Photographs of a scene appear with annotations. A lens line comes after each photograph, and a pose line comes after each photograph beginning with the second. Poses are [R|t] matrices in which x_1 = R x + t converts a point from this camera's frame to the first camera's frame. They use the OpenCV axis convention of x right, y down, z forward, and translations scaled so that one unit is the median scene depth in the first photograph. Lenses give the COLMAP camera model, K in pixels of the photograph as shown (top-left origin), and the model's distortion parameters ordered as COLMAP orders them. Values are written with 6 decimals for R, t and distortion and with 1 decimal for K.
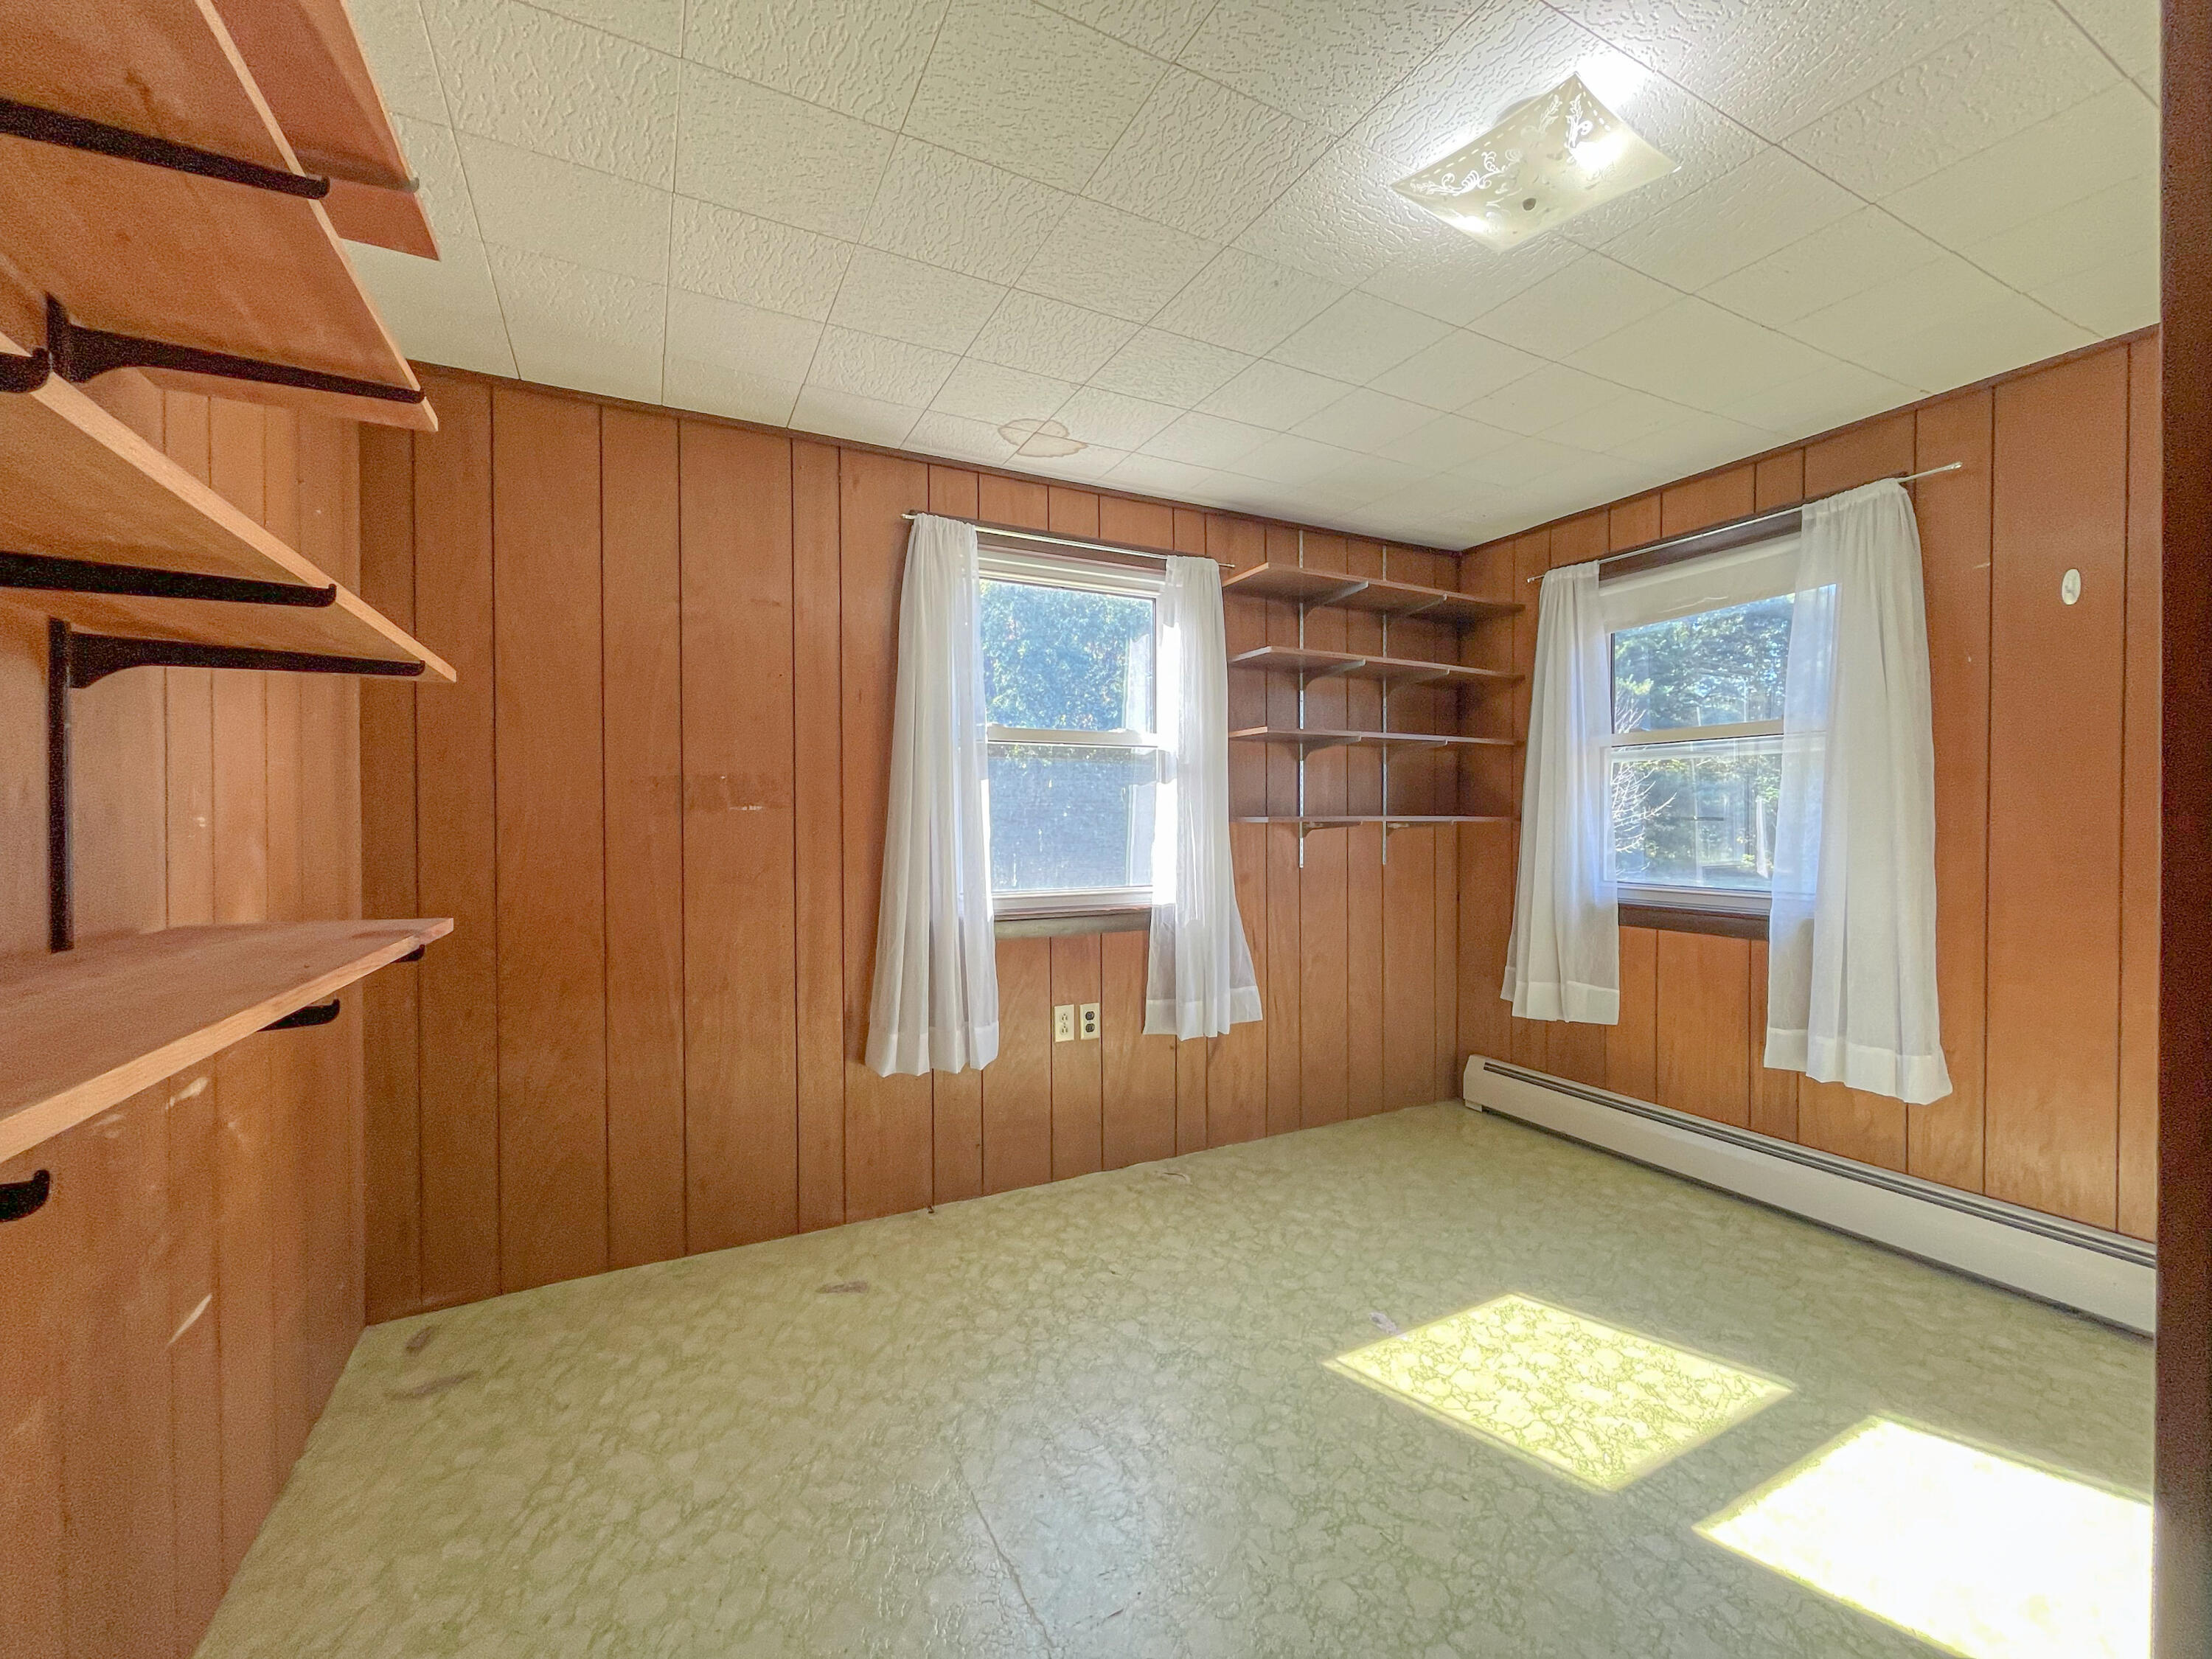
lens RADIAL K [[910.8, 0, 1112.3], [0, 910.8, 814.4], [0, 0, 1]] dist [-0.002241, 0.000043]
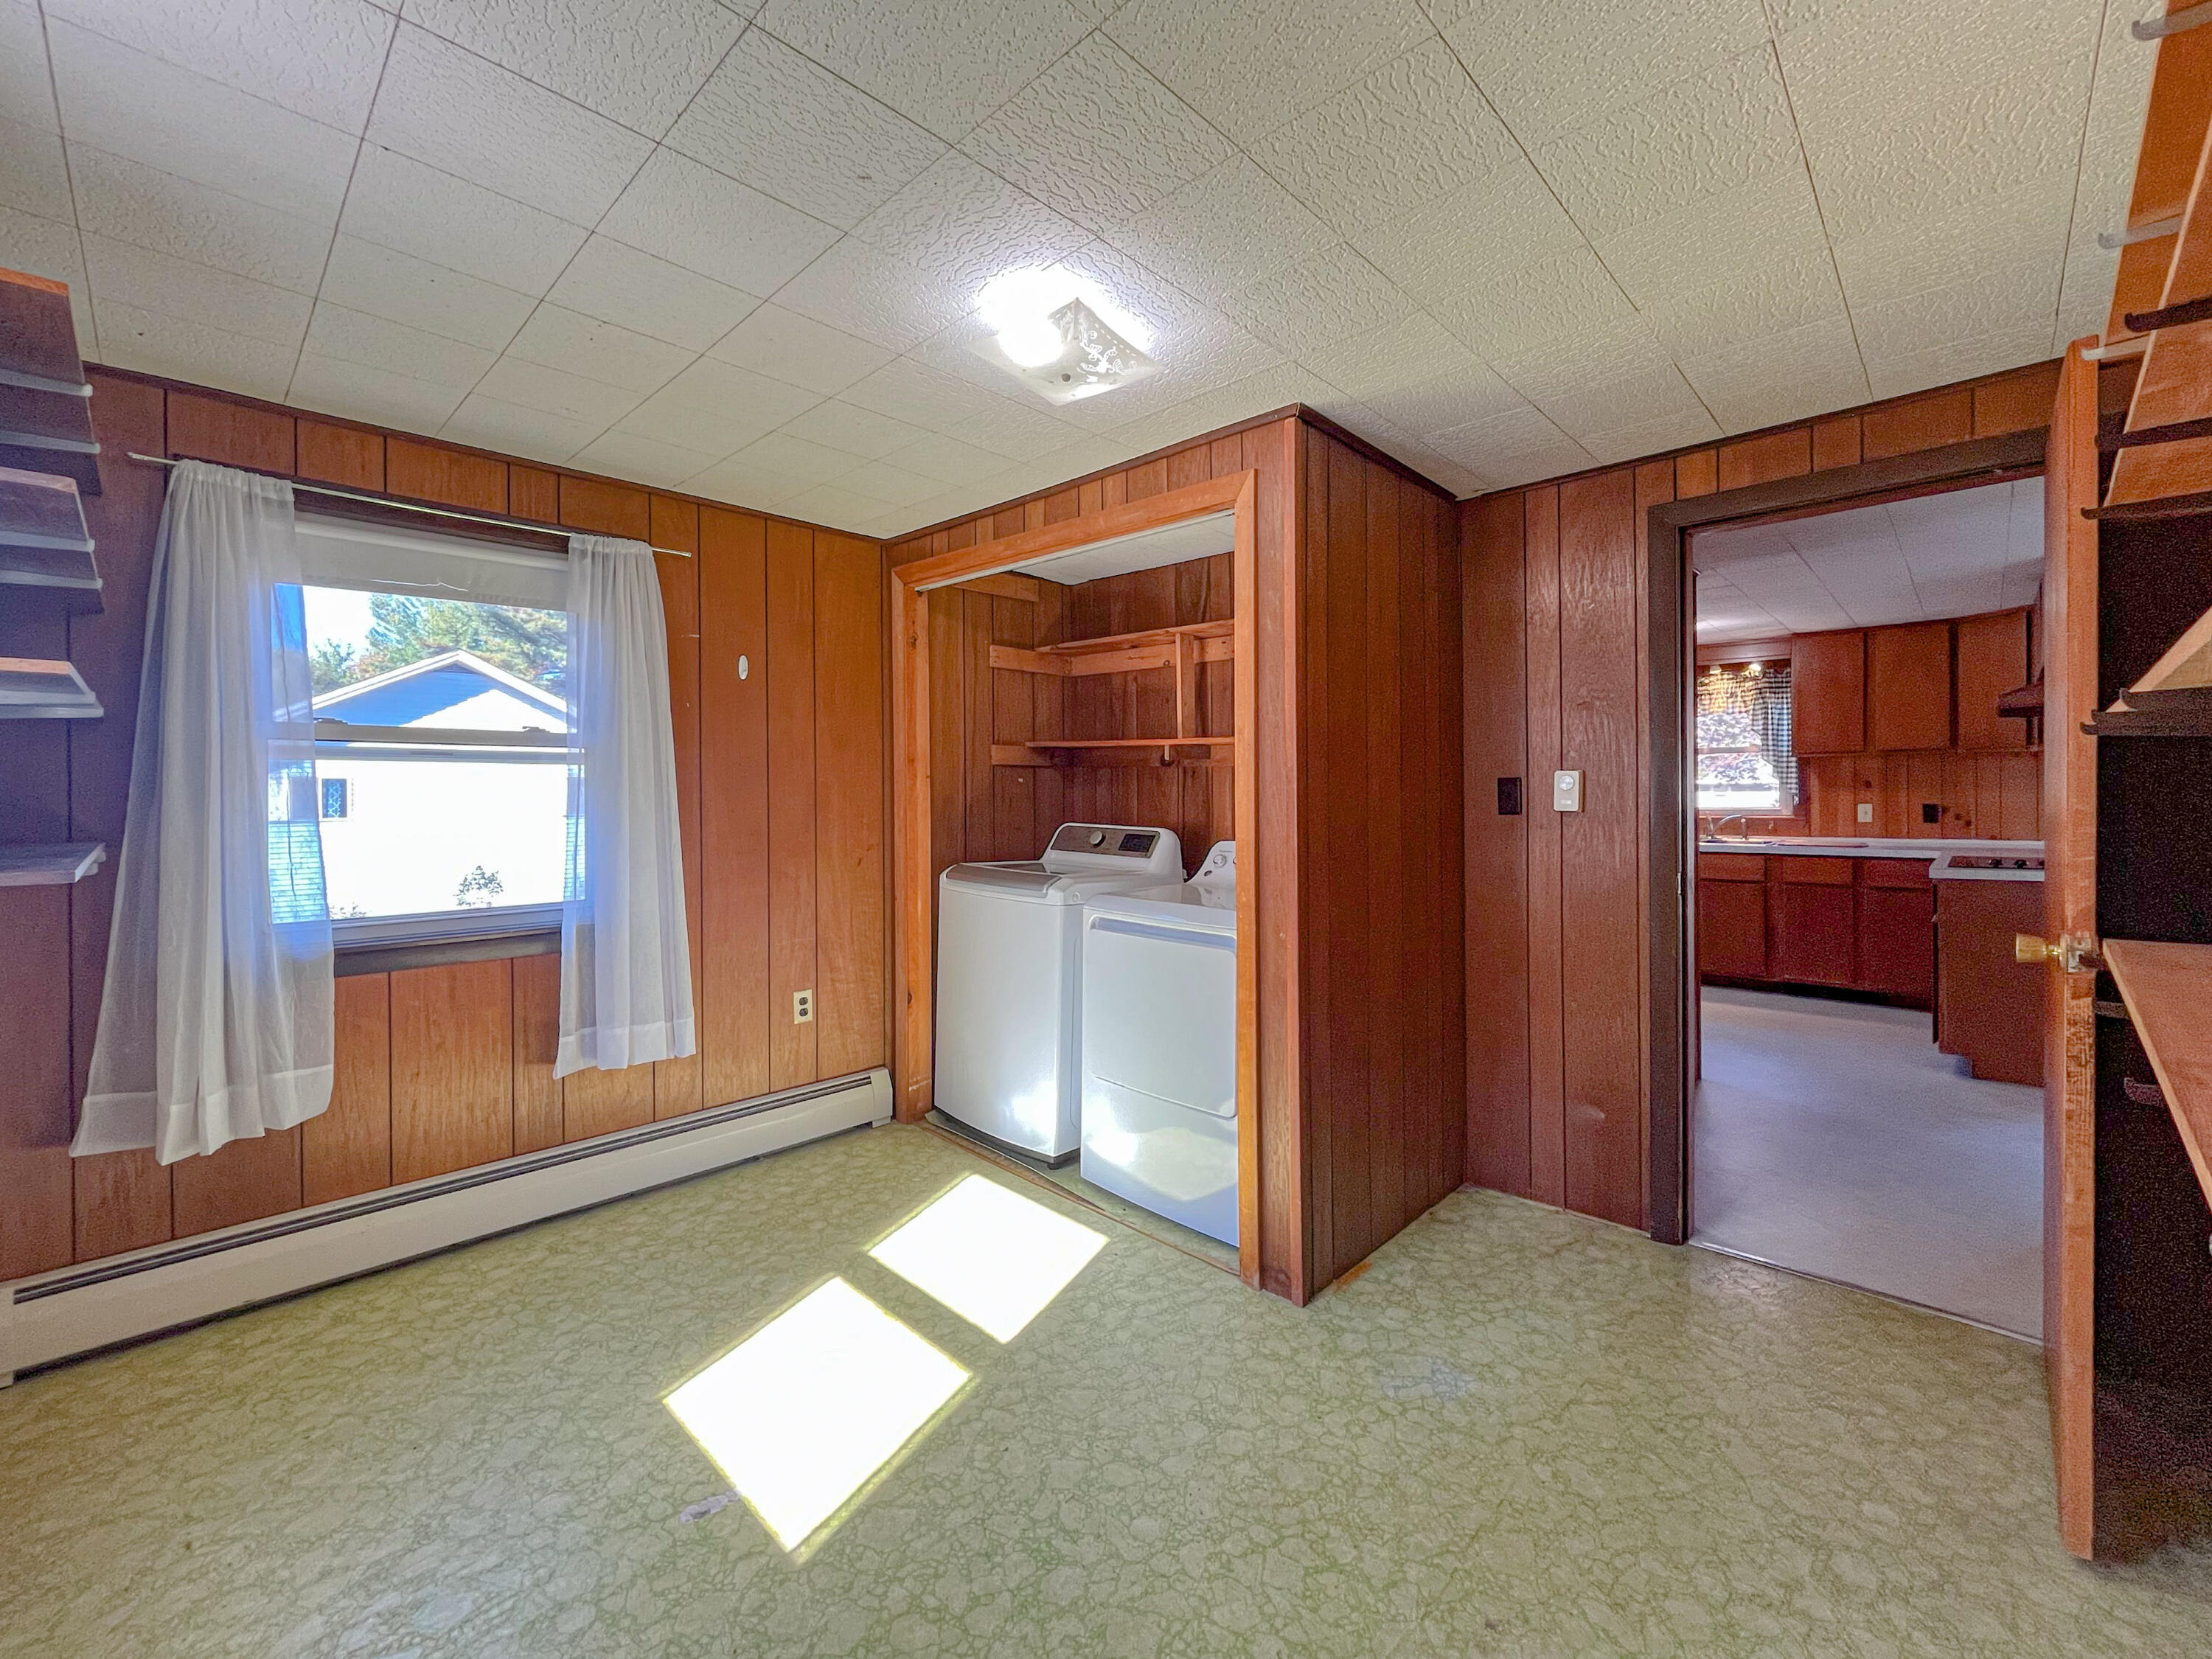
lens RADIAL K [[910.8, 0, 1112.3], [0, 910.8, 814.4], [0, 0, 1]] dist [-0.002241, 0.000043]
pose [[-0.317051, -0.015601, 0.948280, -0.434414], [0.000271, 0.999863, 0.016540, -0.033688], [-0.948409, 0.005501, -0.317003, 0.748586]]
